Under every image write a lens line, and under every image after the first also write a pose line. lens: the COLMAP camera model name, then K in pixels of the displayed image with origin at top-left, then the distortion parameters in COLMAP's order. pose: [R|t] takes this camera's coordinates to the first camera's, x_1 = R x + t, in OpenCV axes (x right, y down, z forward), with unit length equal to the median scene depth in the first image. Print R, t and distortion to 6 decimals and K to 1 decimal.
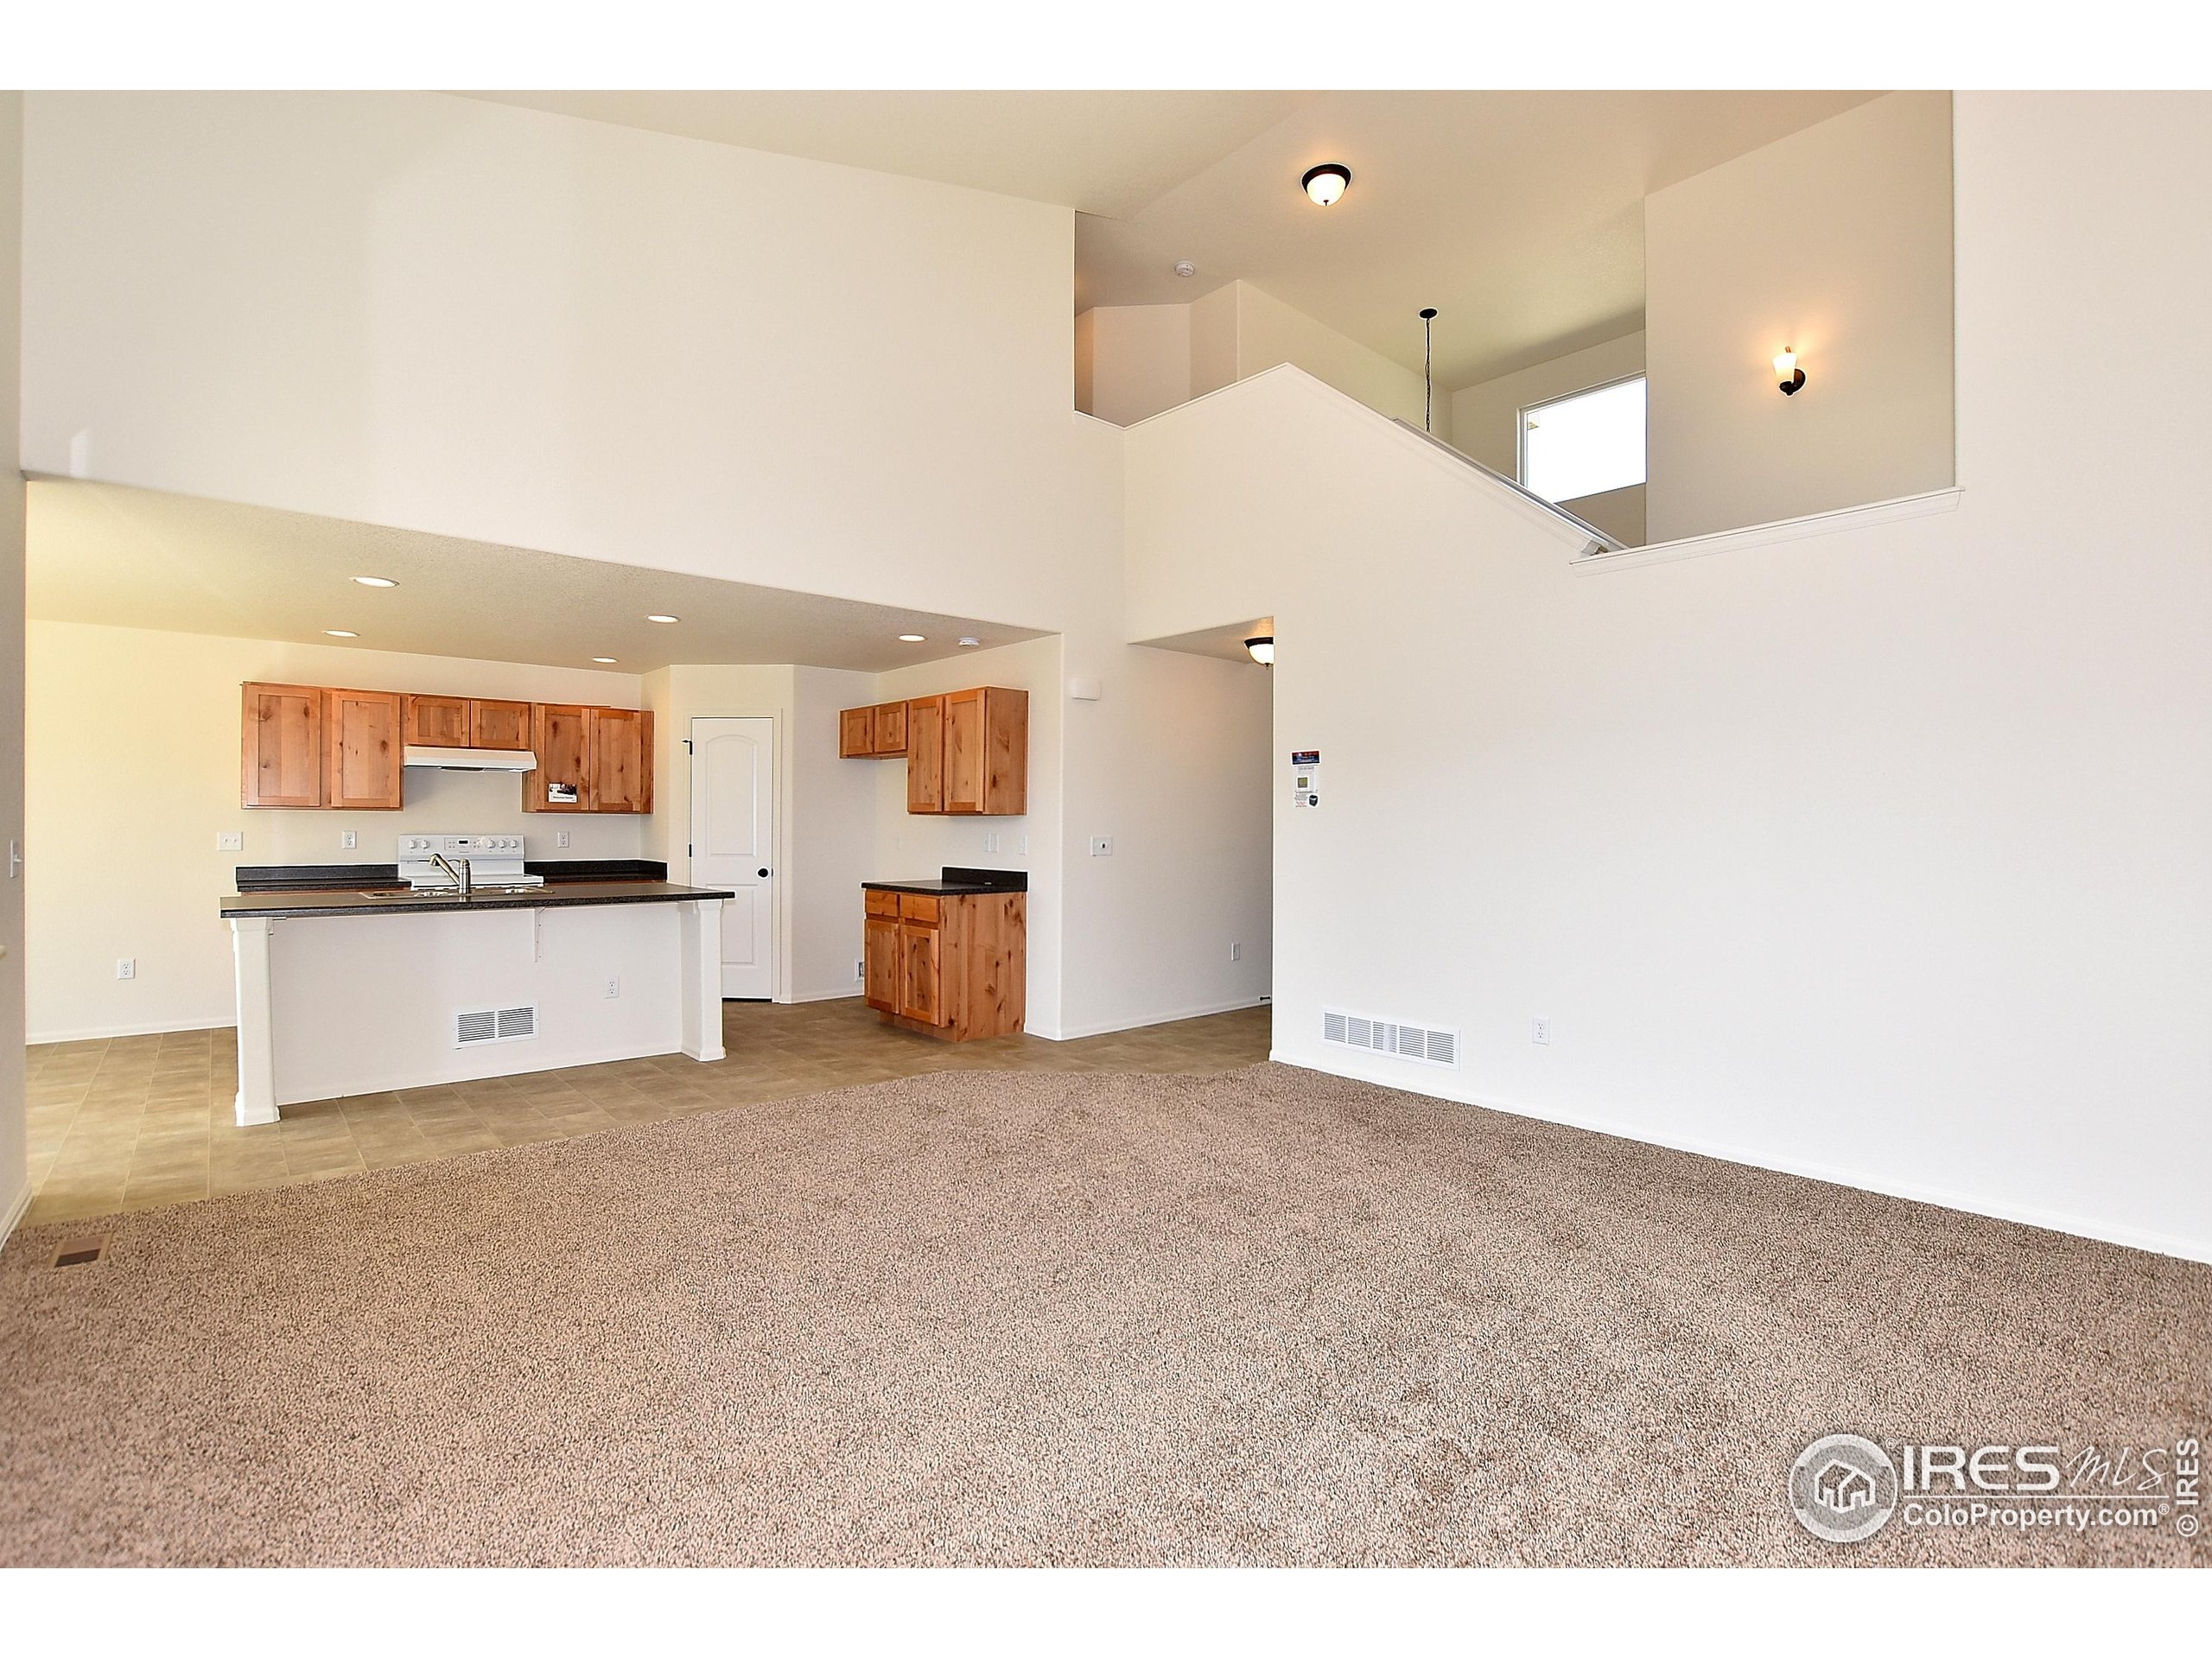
lens RADIAL K [[1033.2, 0, 1106.0], [0, 1033.2, 829.5], [0, 0, 1]] dist [-0.033874, 0.006003]
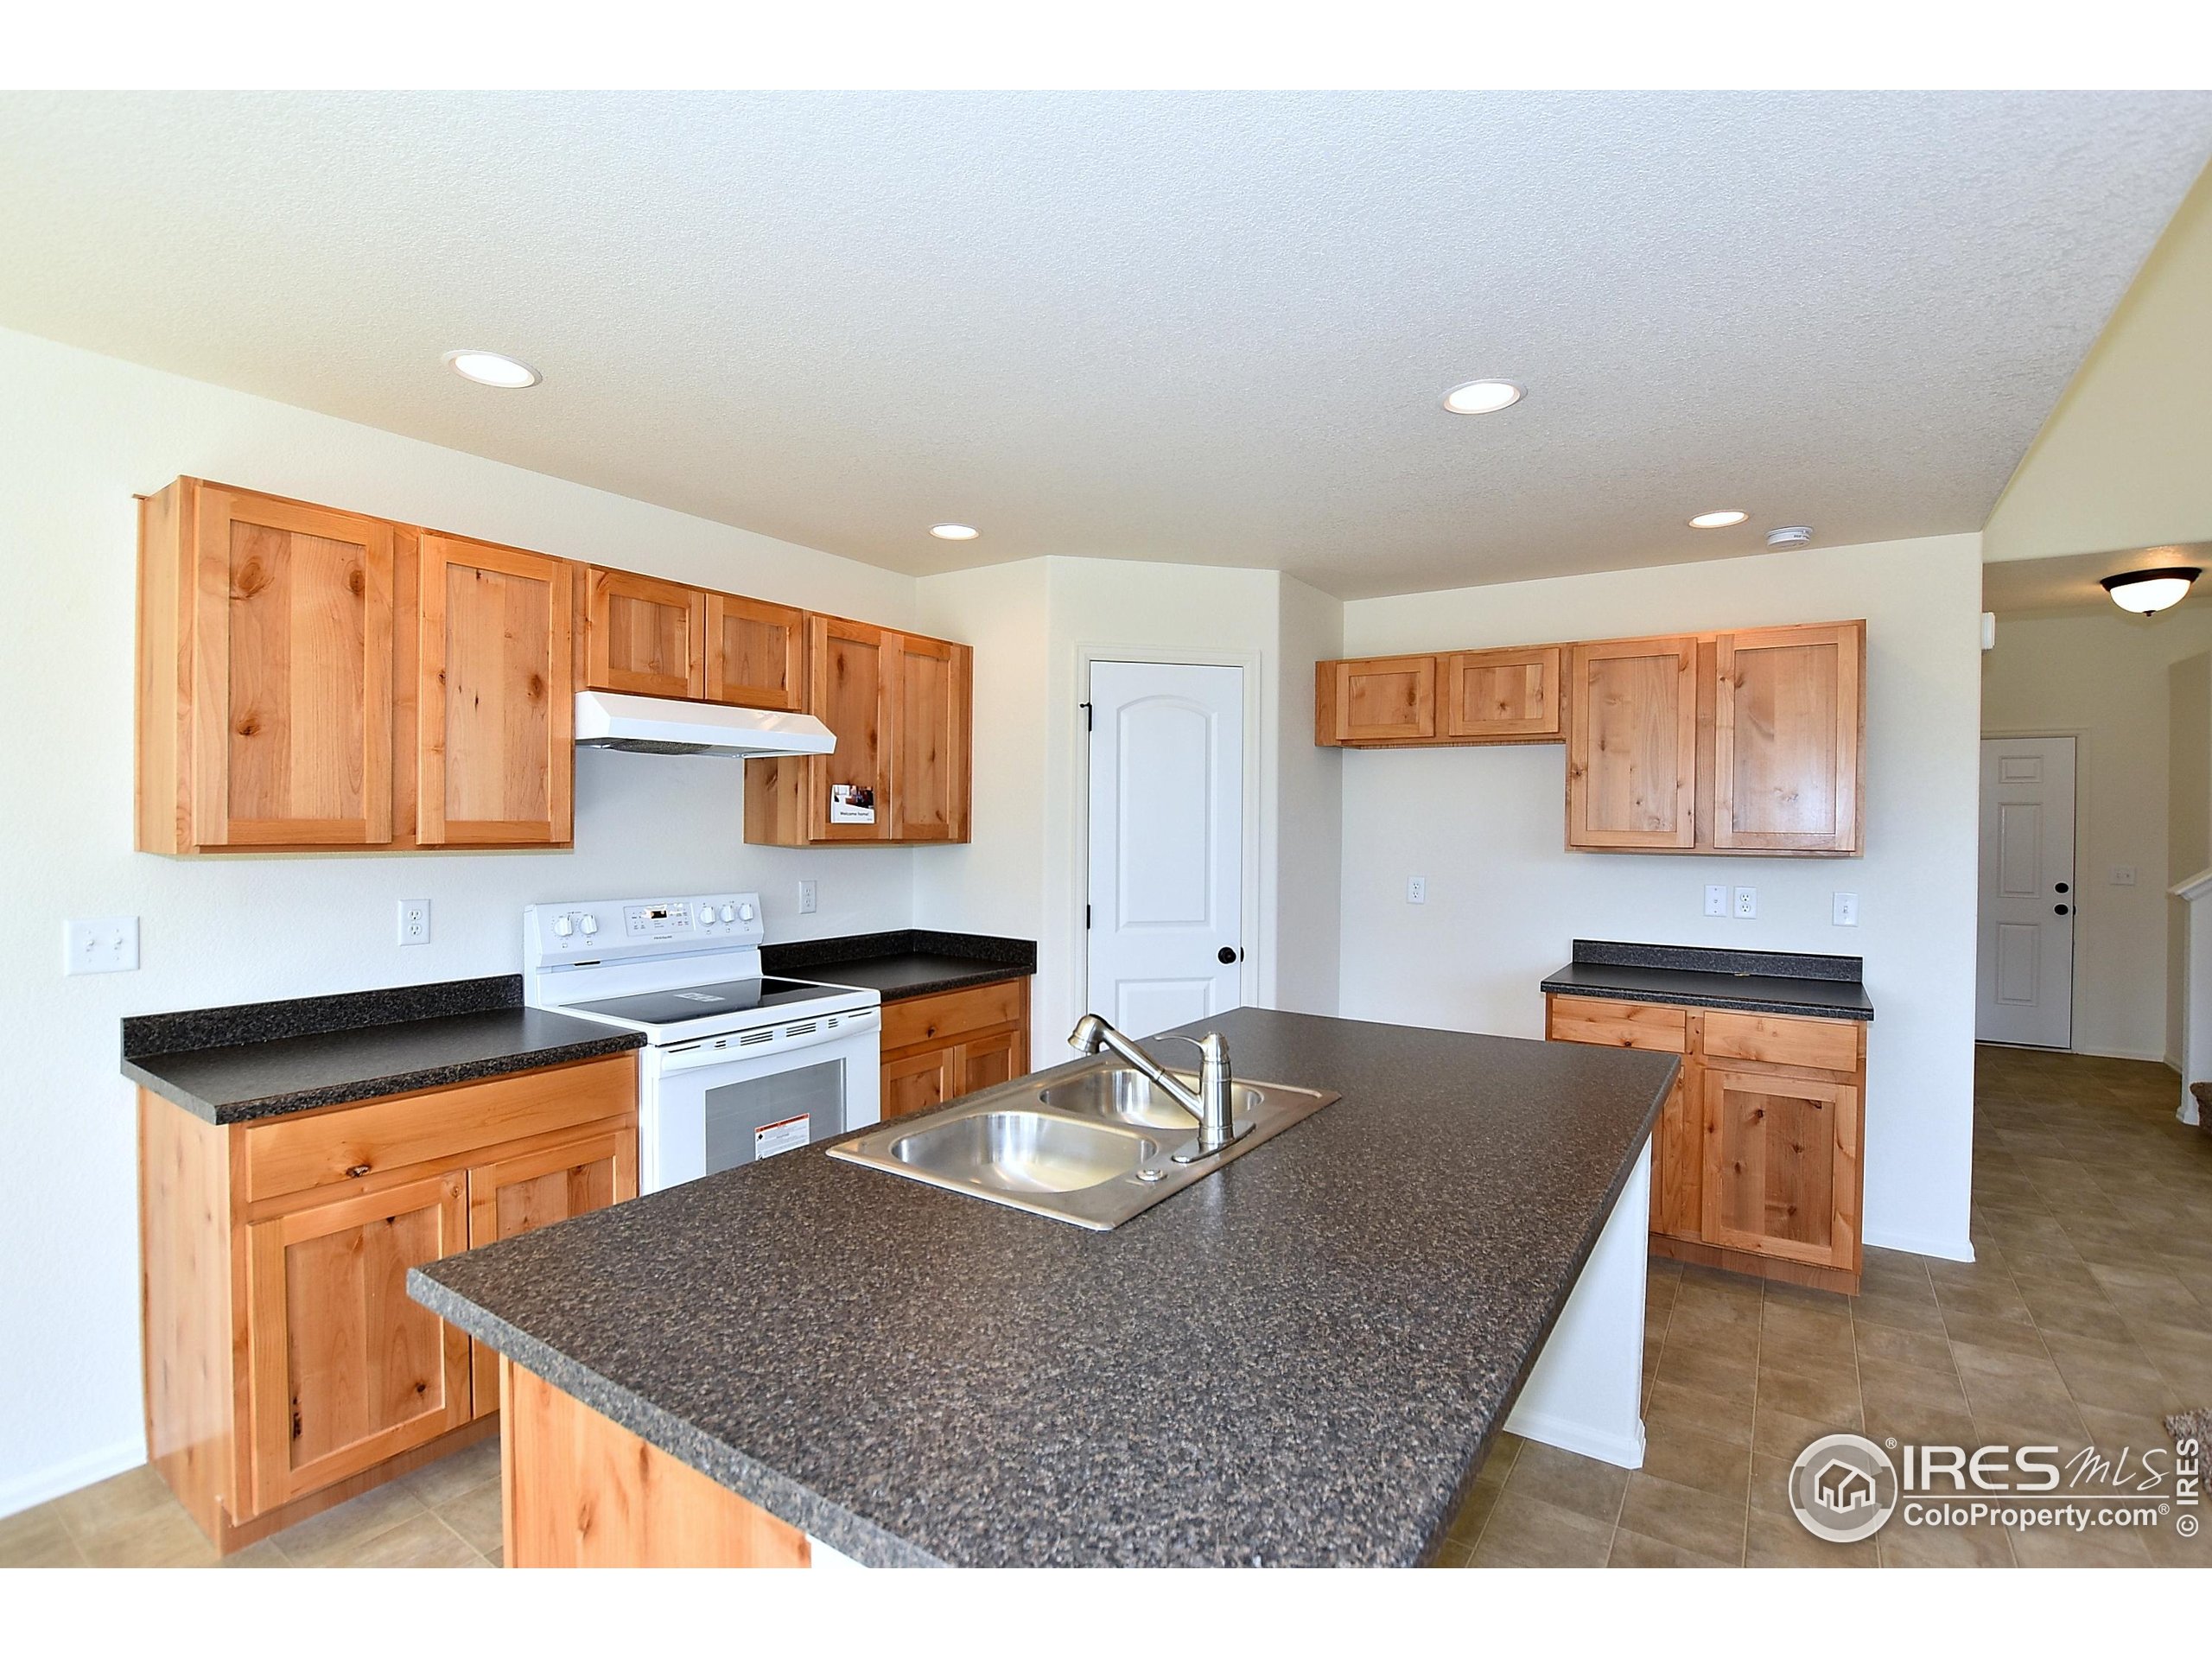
lens RADIAL K [[1033.2, 0, 1106.0], [0, 1033.2, 829.5], [0, 0, 1]] dist [-0.033874, 0.006003]
pose [[0.966976, 0.001060, 0.254865, -0.607989], [-0.002181, 0.999989, 0.004113, -0.029416], [-0.254858, -0.004533, 0.966968, 0.567601]]
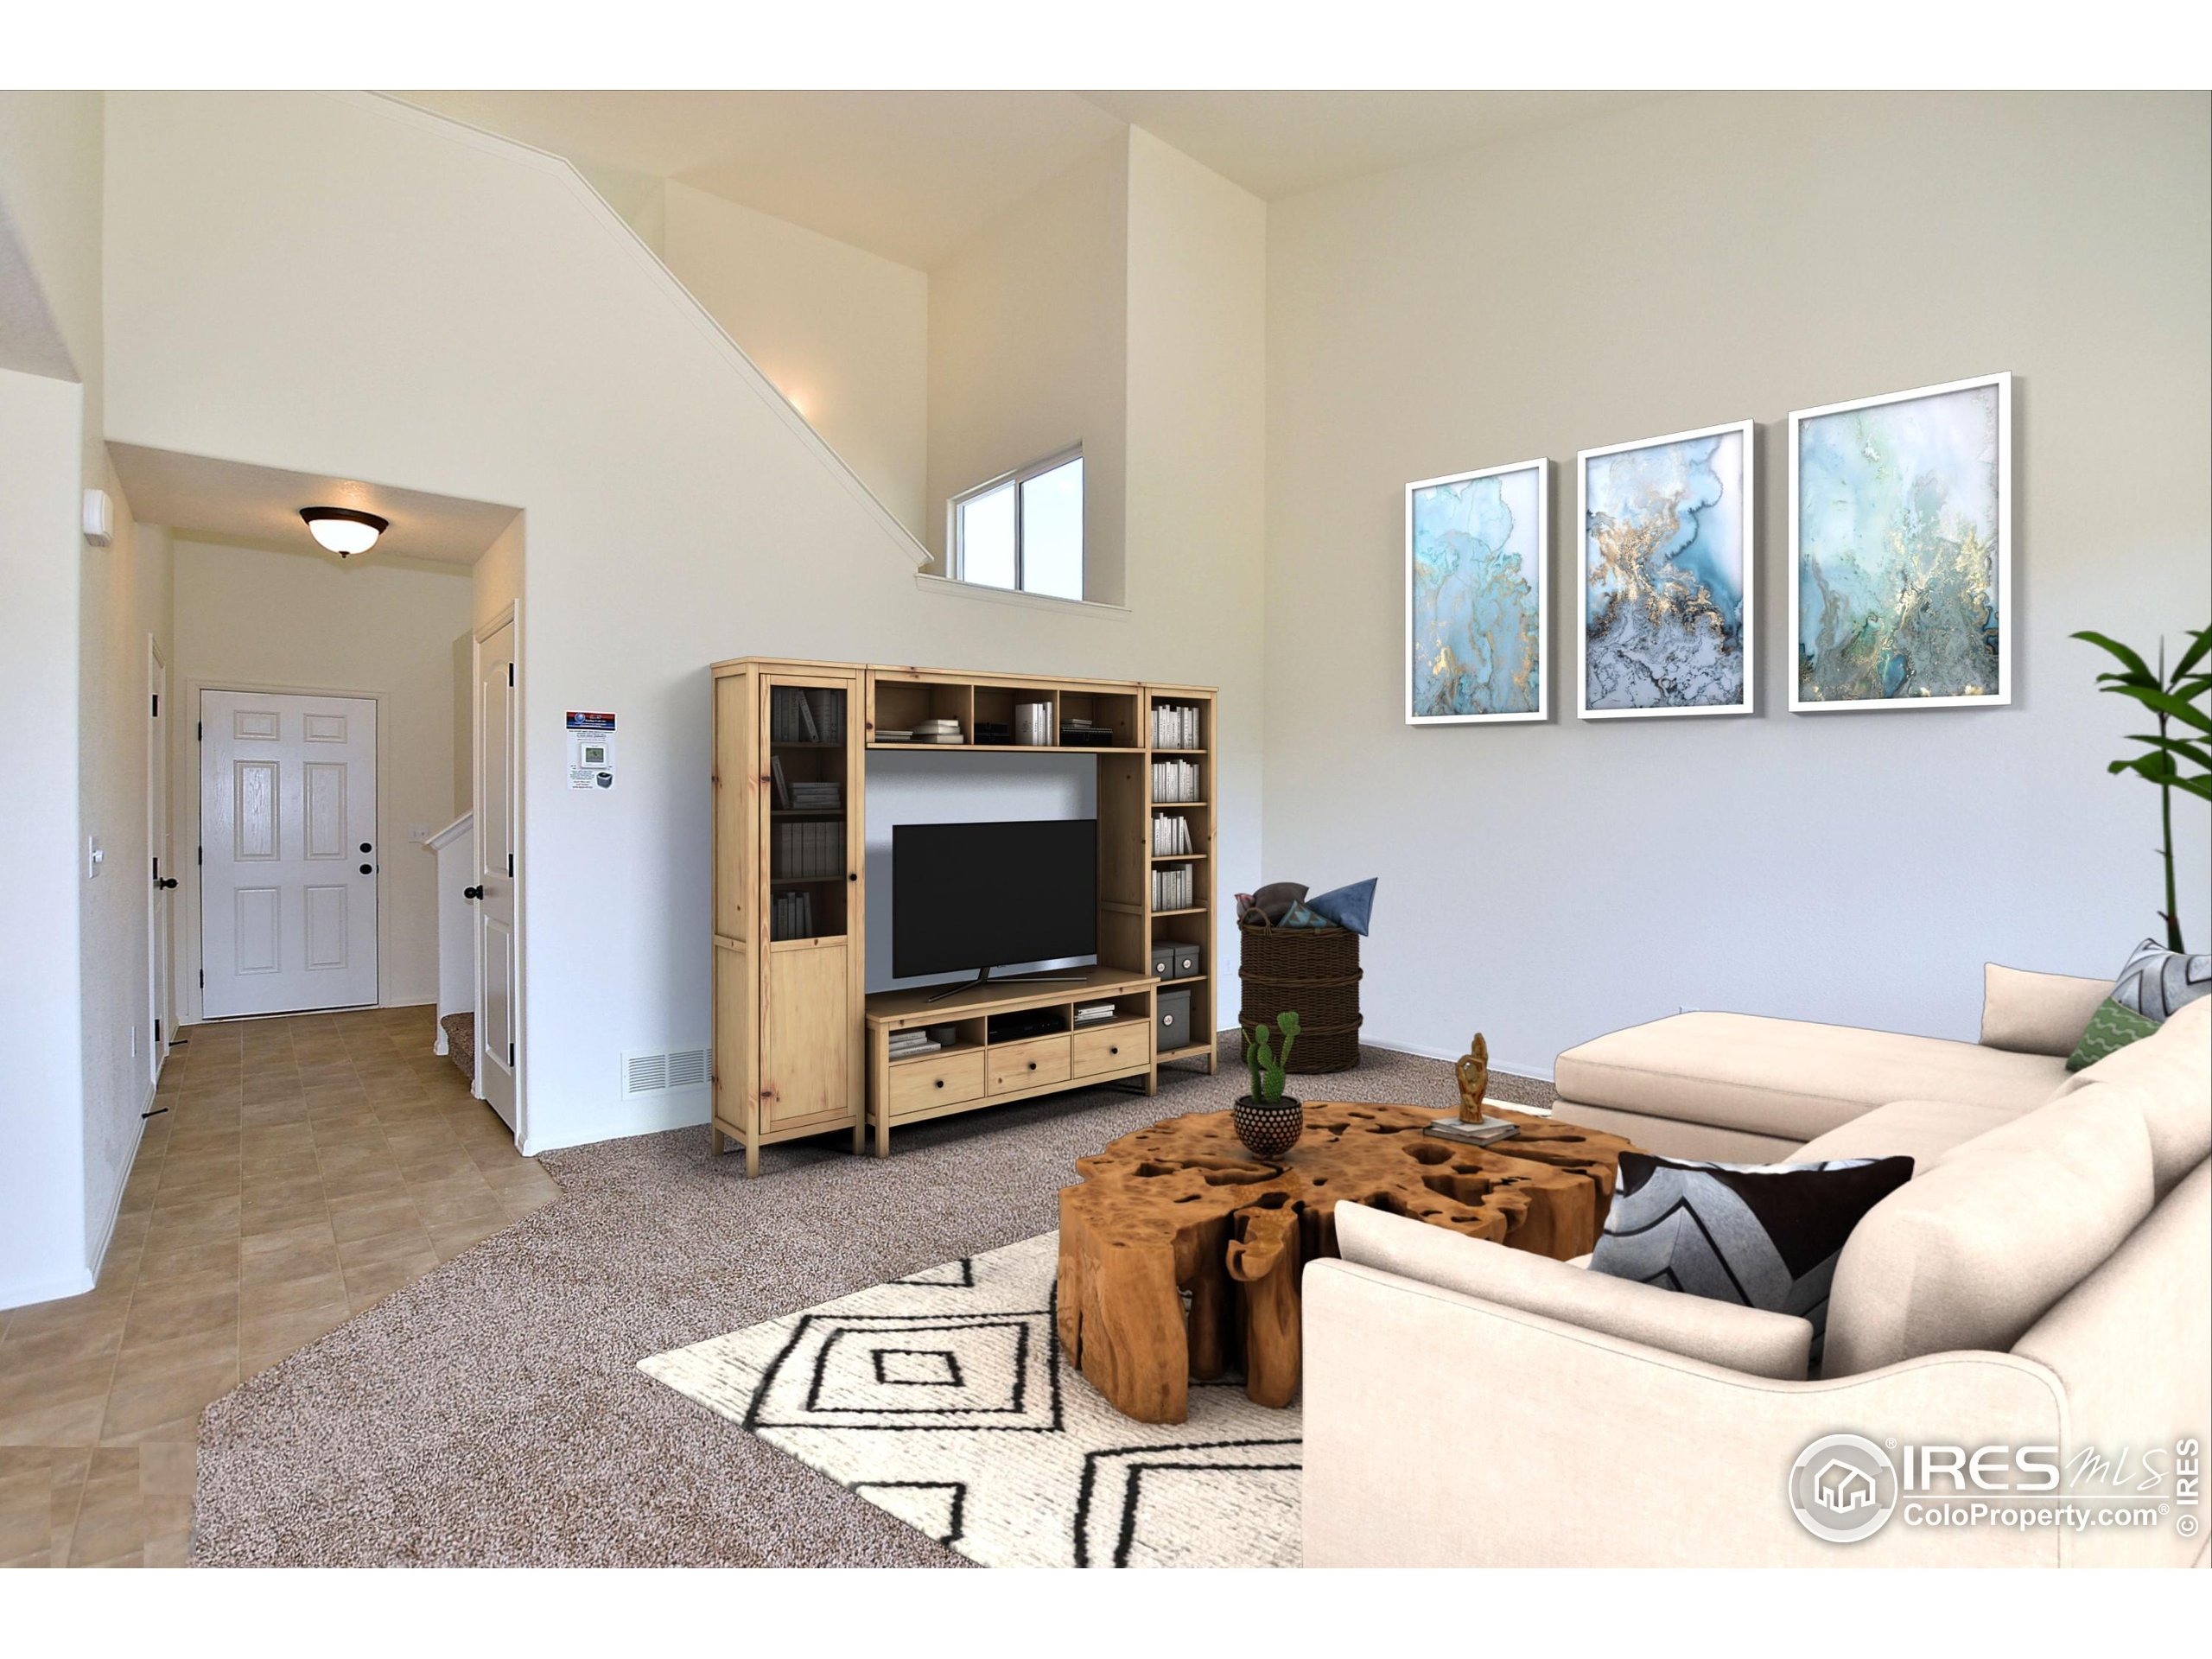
lens RADIAL K [[1050.2, 0, 1102.9], [0, 1050.2, 826.2], [0, 0, 1]] dist [-0.032277, 0.005328]
pose [[0.028733, -0.013079, 0.999502, -0.452211], [-0.000084, 0.999914, 0.013087, -0.004112], [-0.999587, -0.000460, 0.028729, 0.520566]]
